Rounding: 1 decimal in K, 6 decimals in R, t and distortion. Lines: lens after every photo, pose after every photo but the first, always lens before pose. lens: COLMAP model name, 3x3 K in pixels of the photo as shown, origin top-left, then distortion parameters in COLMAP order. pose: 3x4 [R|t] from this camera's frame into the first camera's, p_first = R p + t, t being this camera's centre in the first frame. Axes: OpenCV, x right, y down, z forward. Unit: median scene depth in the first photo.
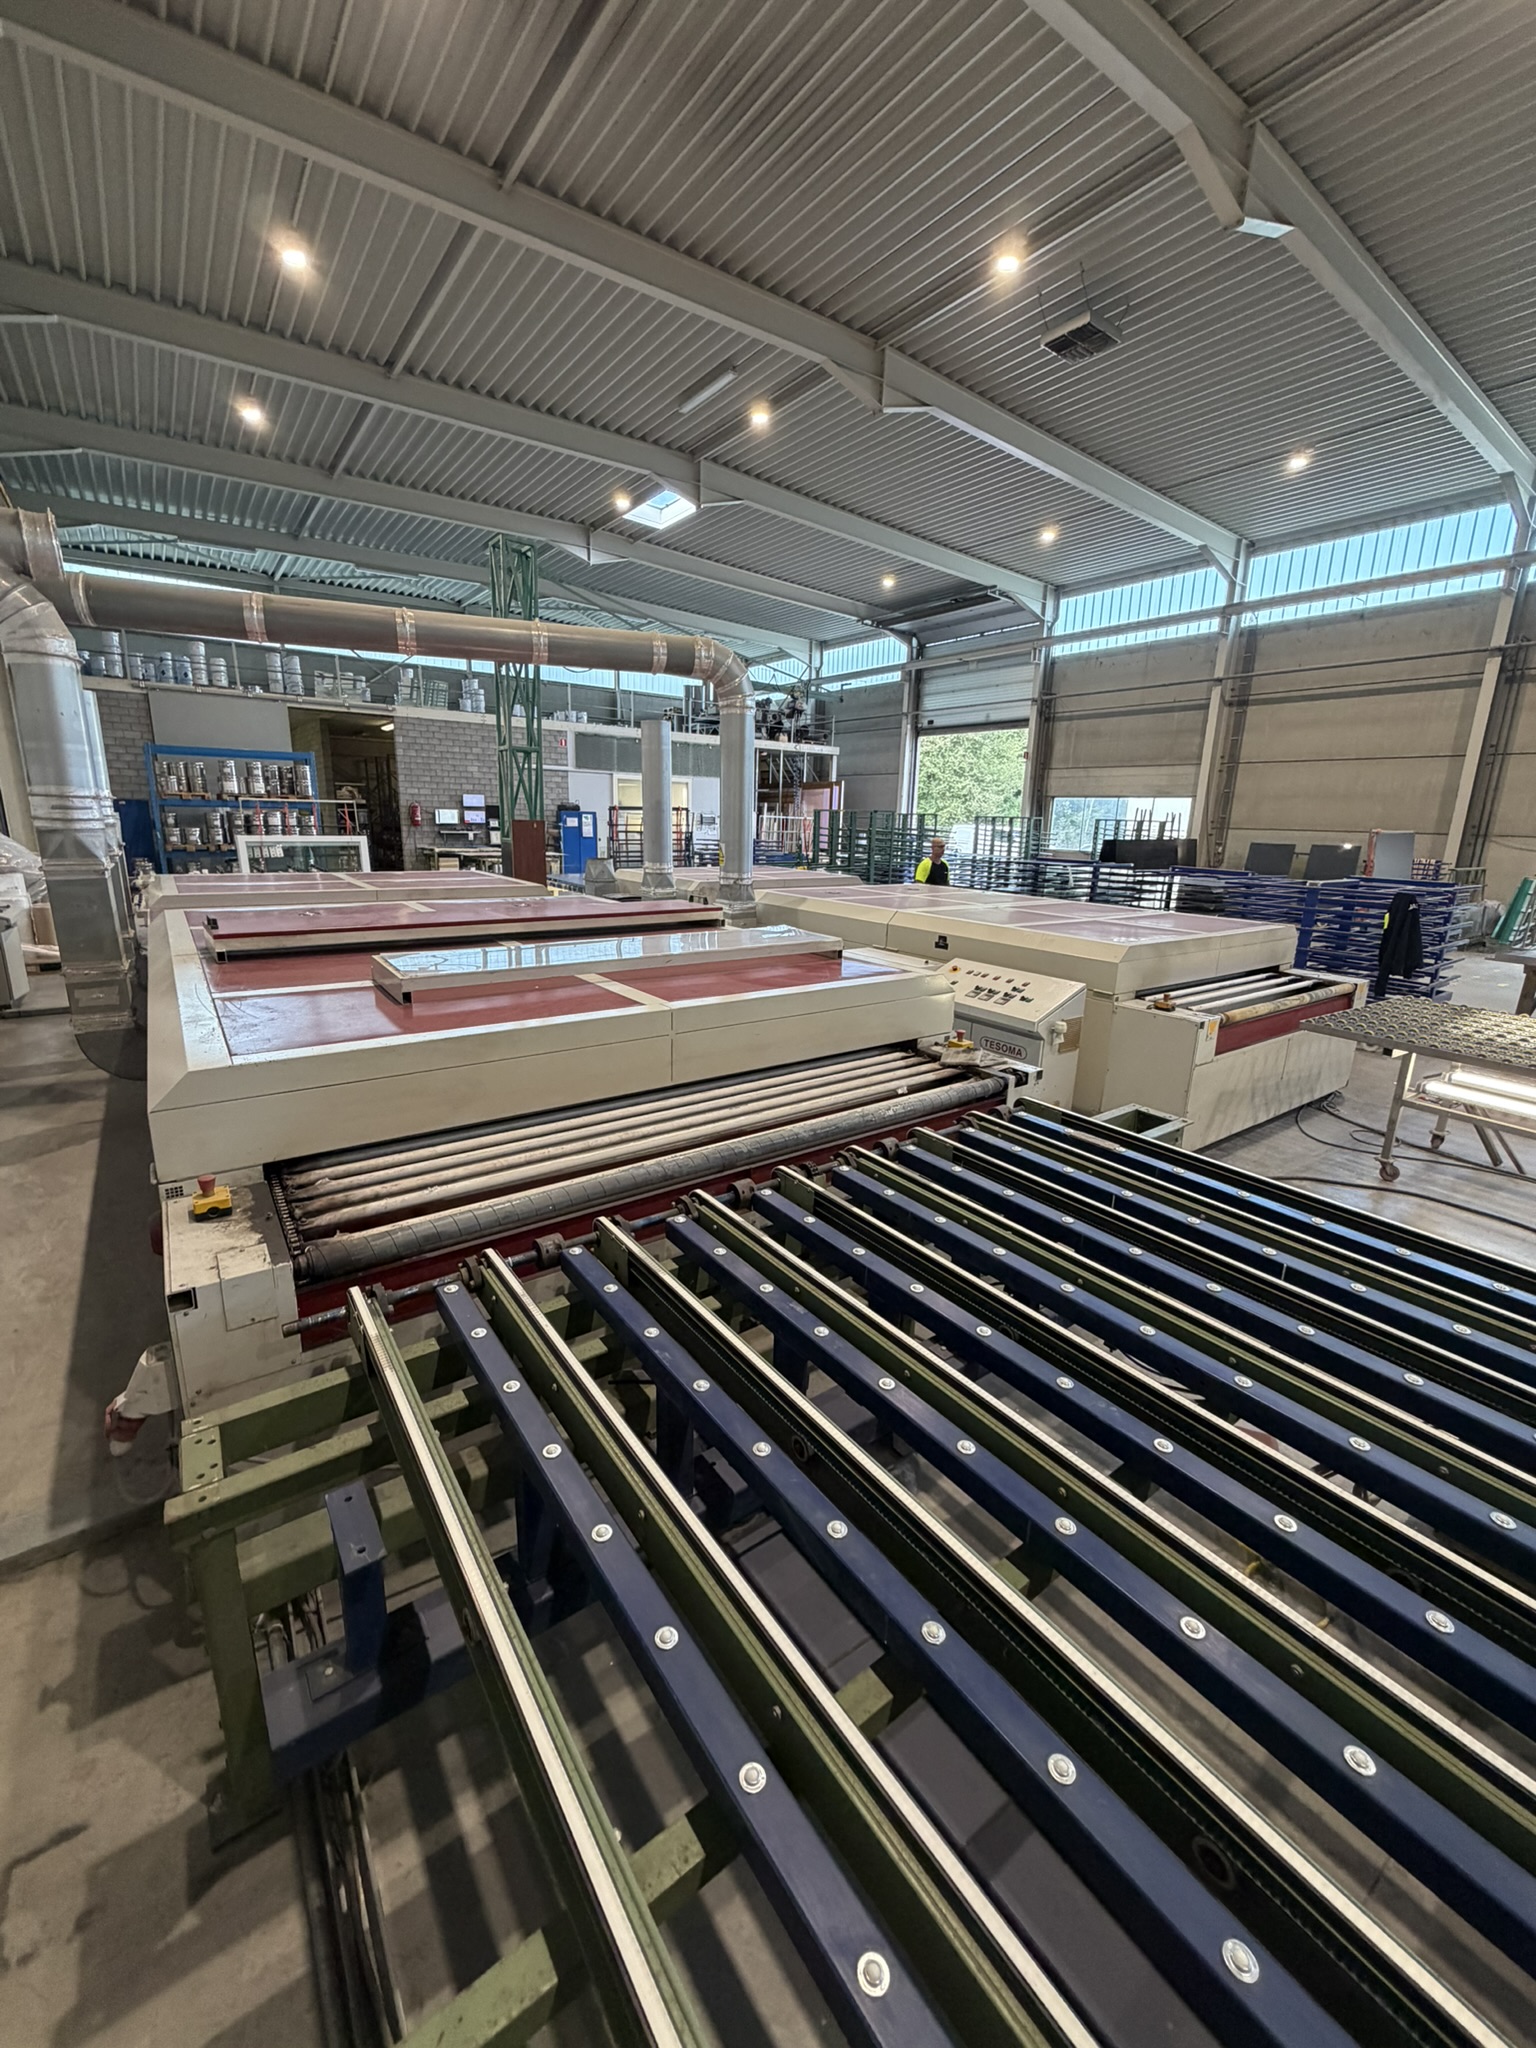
lens RADIAL K [[815.6, 0, 761.6], [0, 815.6, 1019.0], [0, 0, 1]] dist [-0.000927, 0.000154]
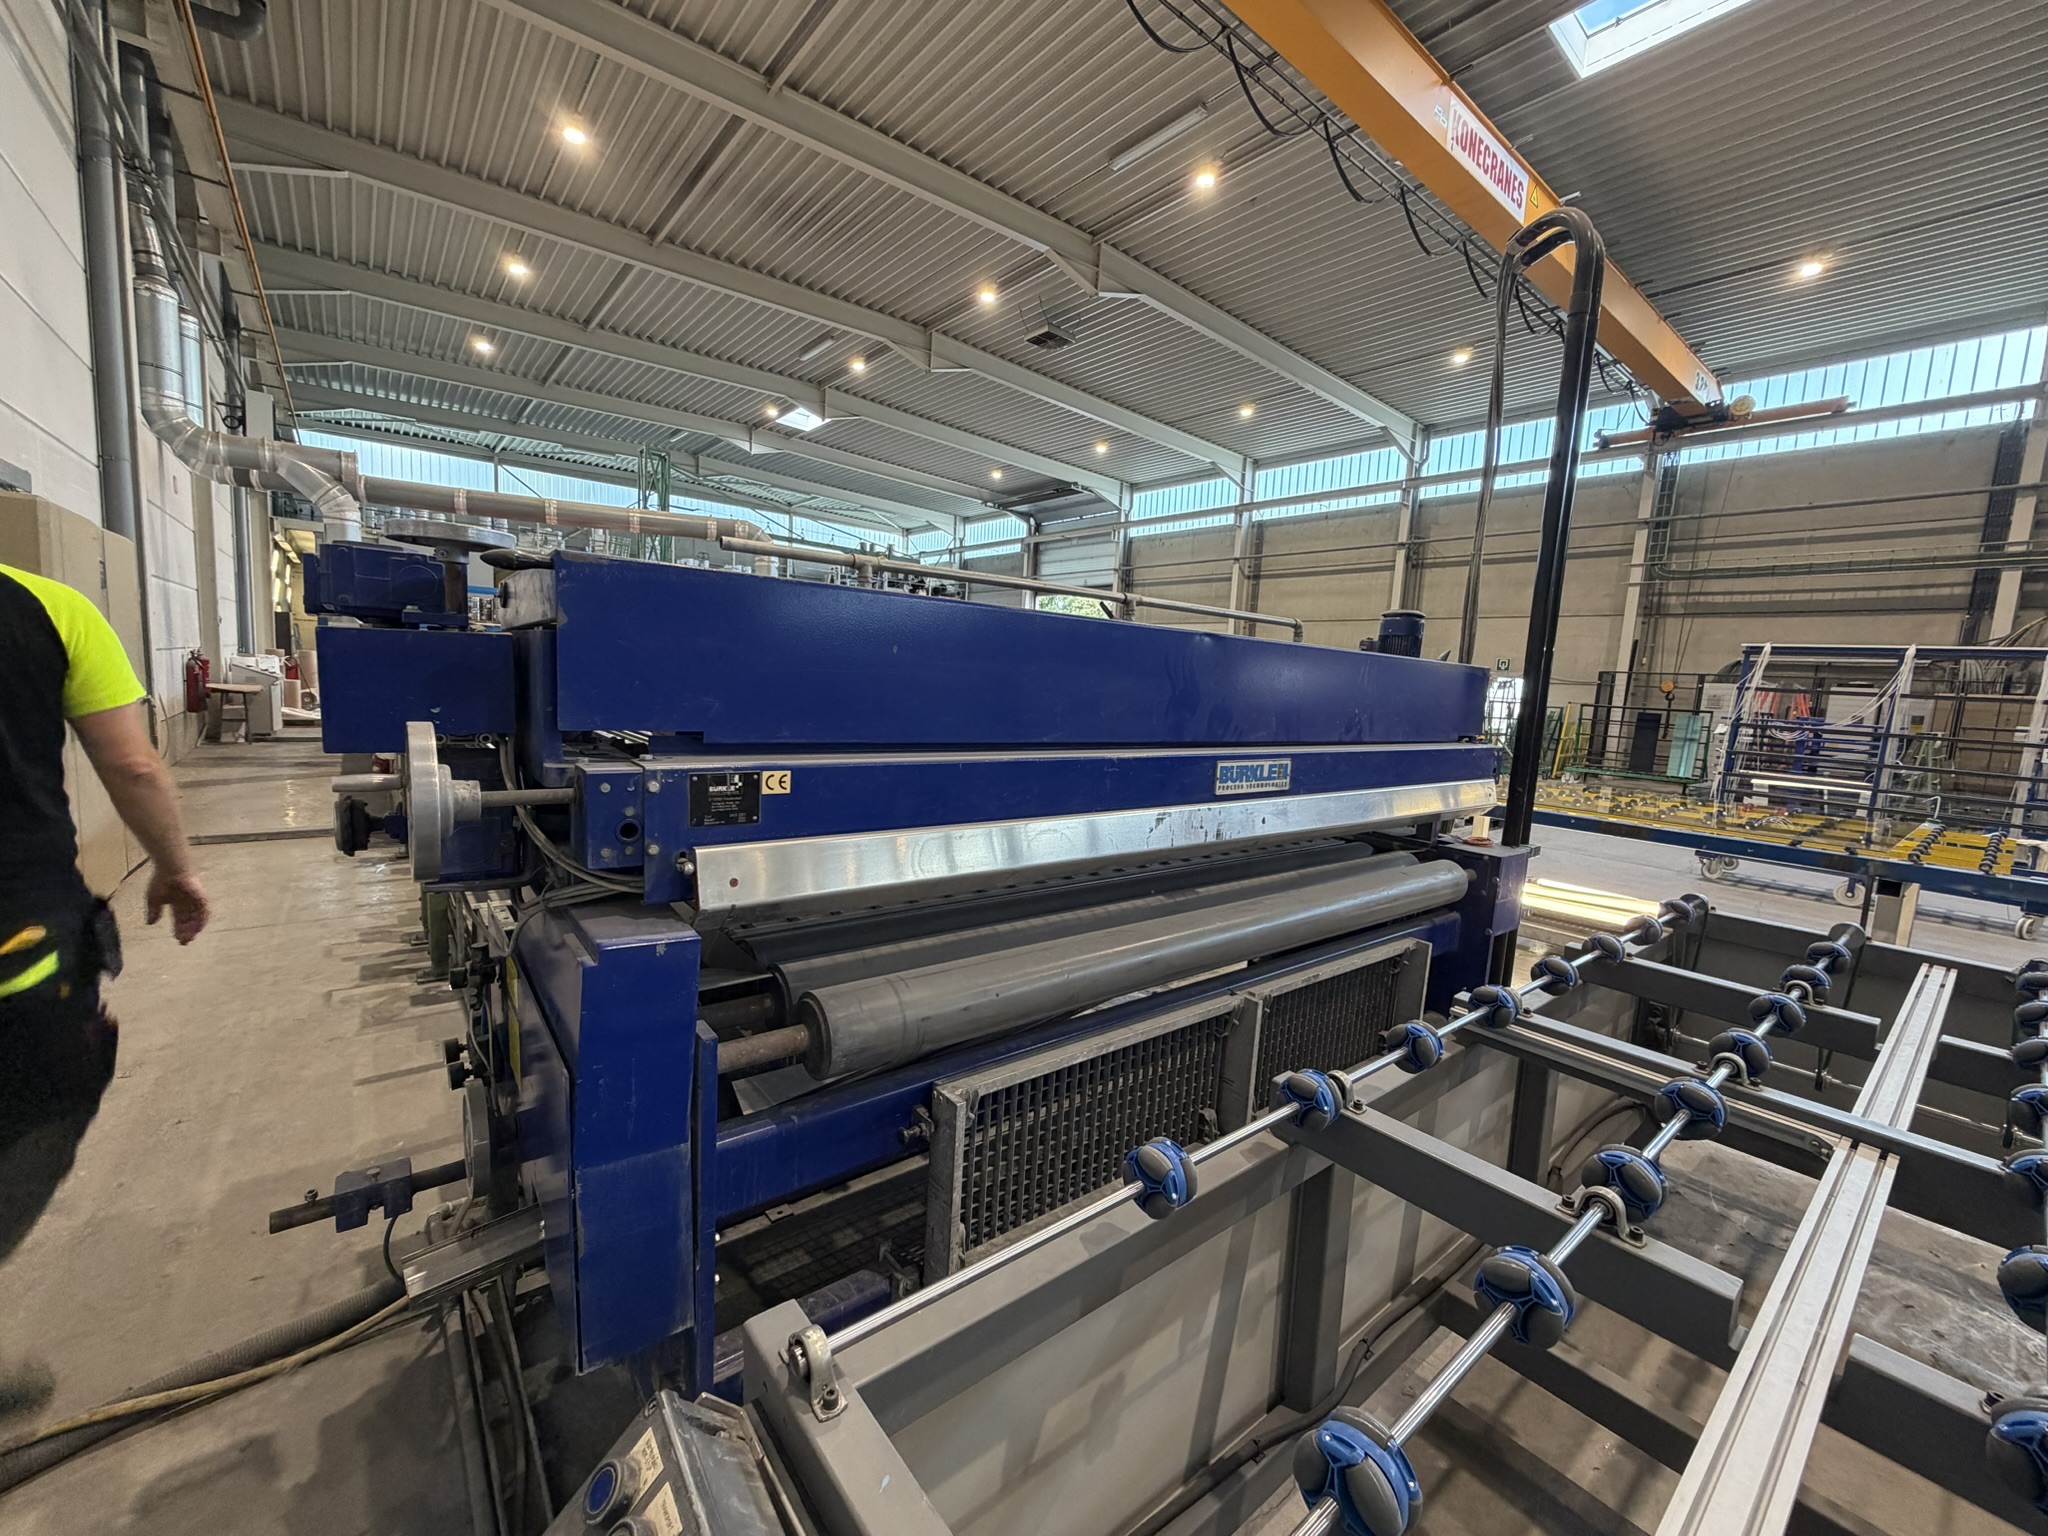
lens RADIAL K [[818.6, 0, 1018.0], [0, 818.6, 770.1], [0, 0, 1]] dist [0.001551, 0.000109]
pose [[0.998425, 0.022217, 0.051523, 0.165389], [-0.015448, 0.991623, -0.128236, 0.096369], [-0.053941, 0.127238, 0.990404, -0.245699]]
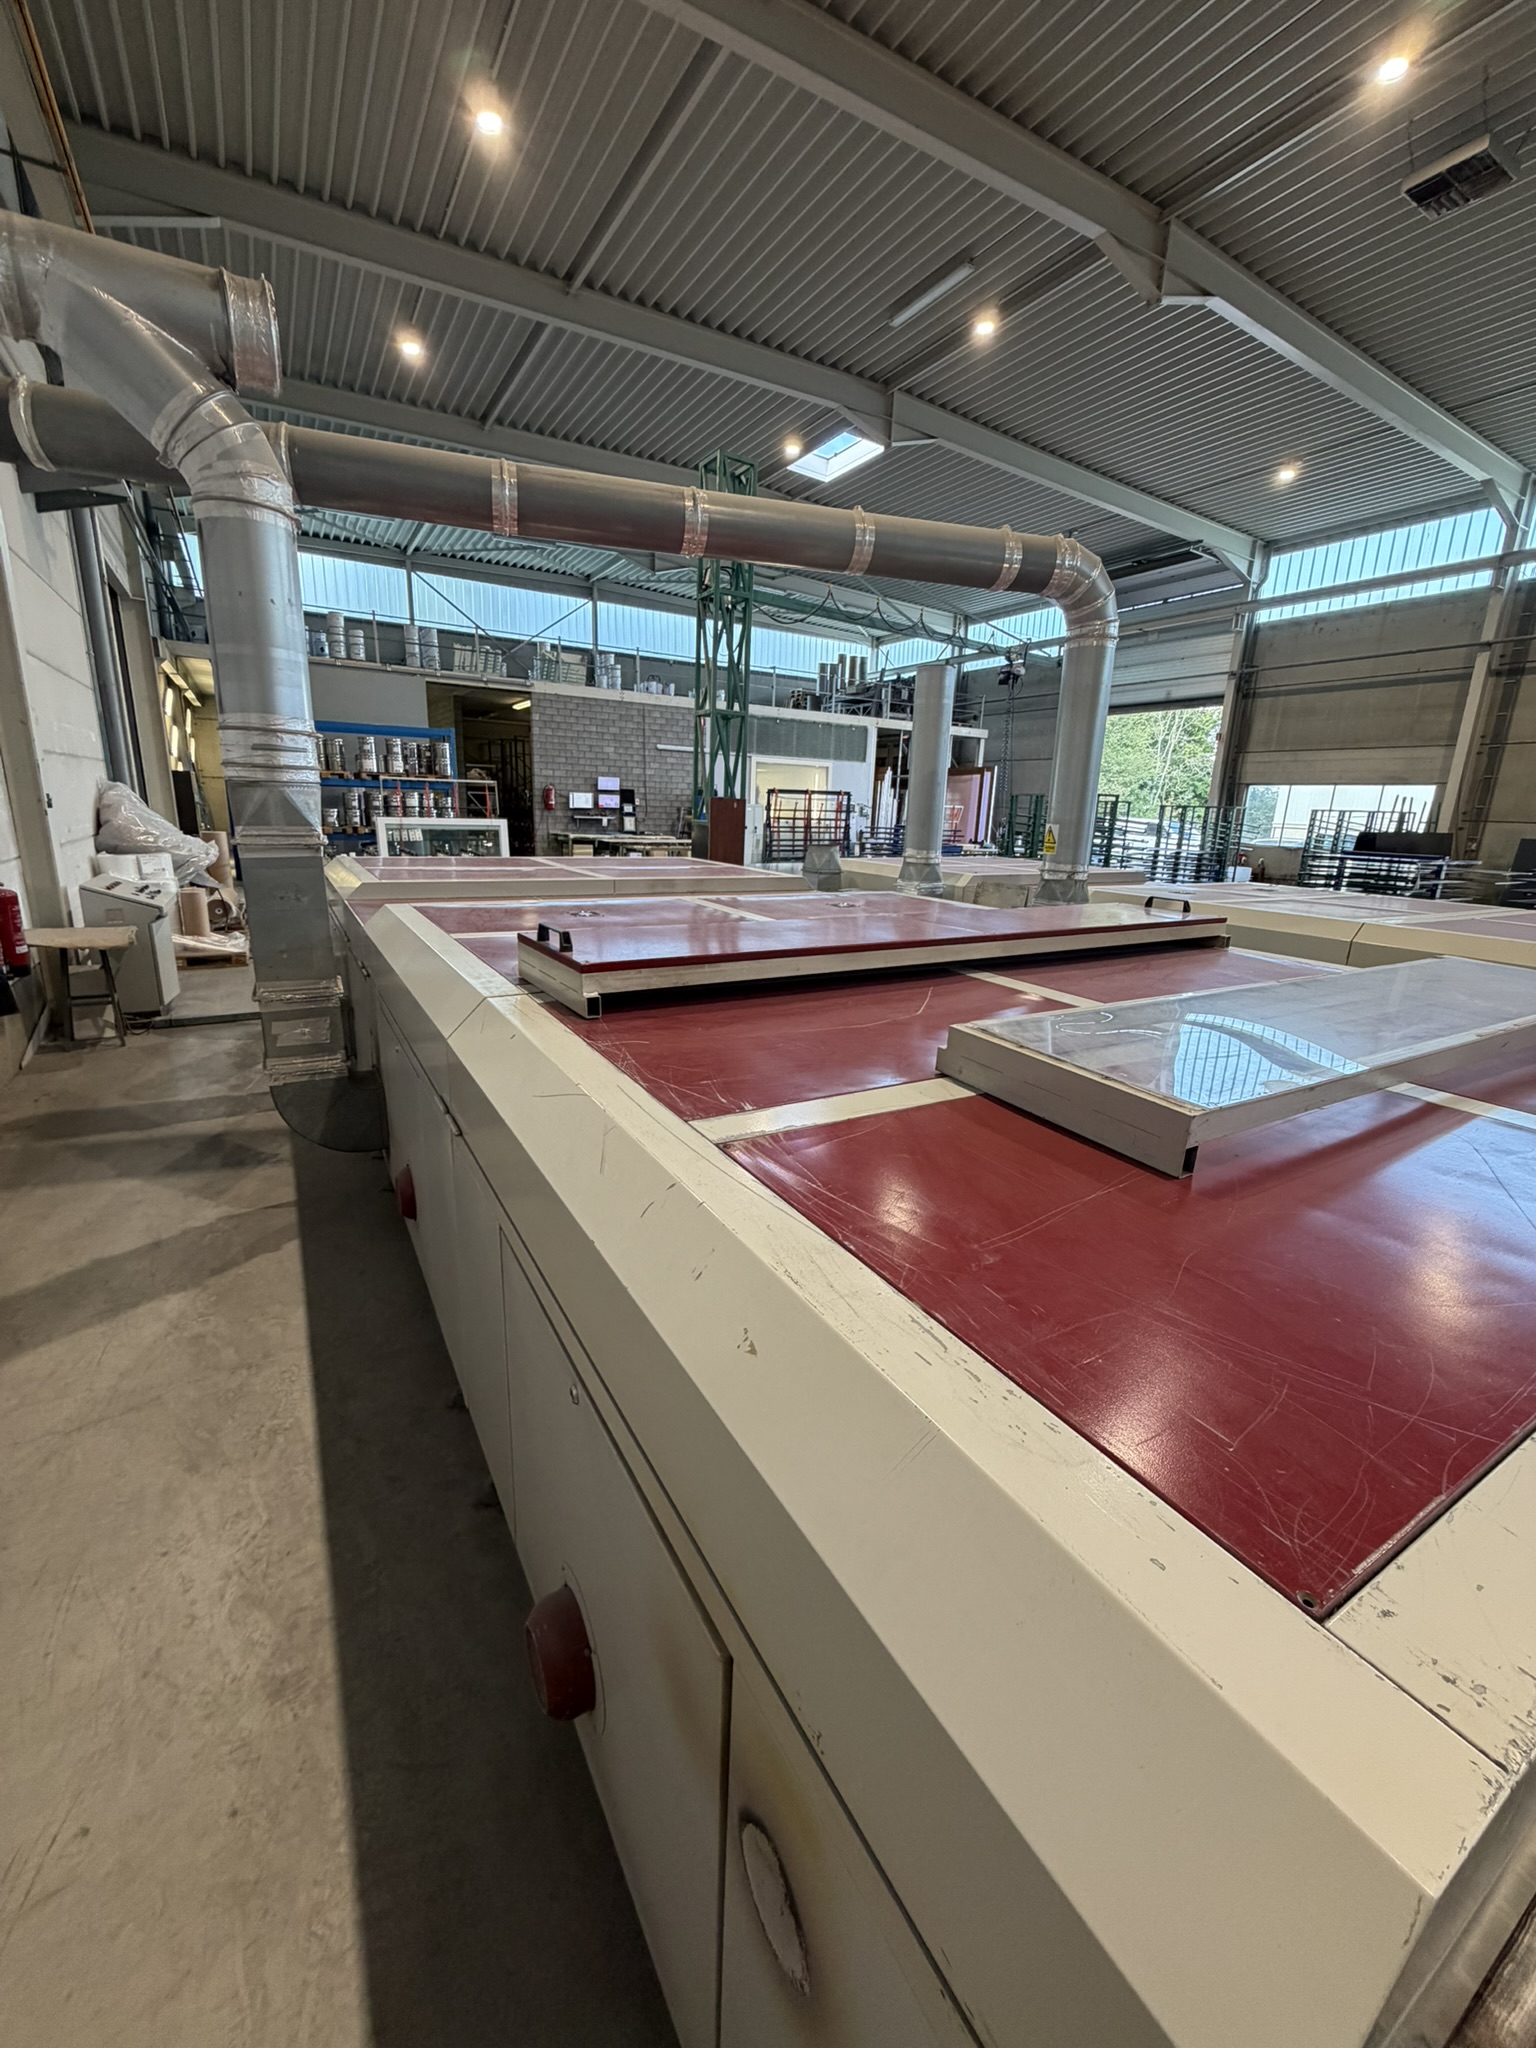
lens RADIAL K [[815.6, 0, 761.6], [0, 815.6, 1019.0], [0, 0, 1]] dist [-0.000927, 0.000154]
pose [[0.995521, 0.031658, -0.089084, -0.104220], [-0.030889, 0.999473, 0.010002, -0.015892], [0.089353, -0.007206, 0.995974, 0.100293]]
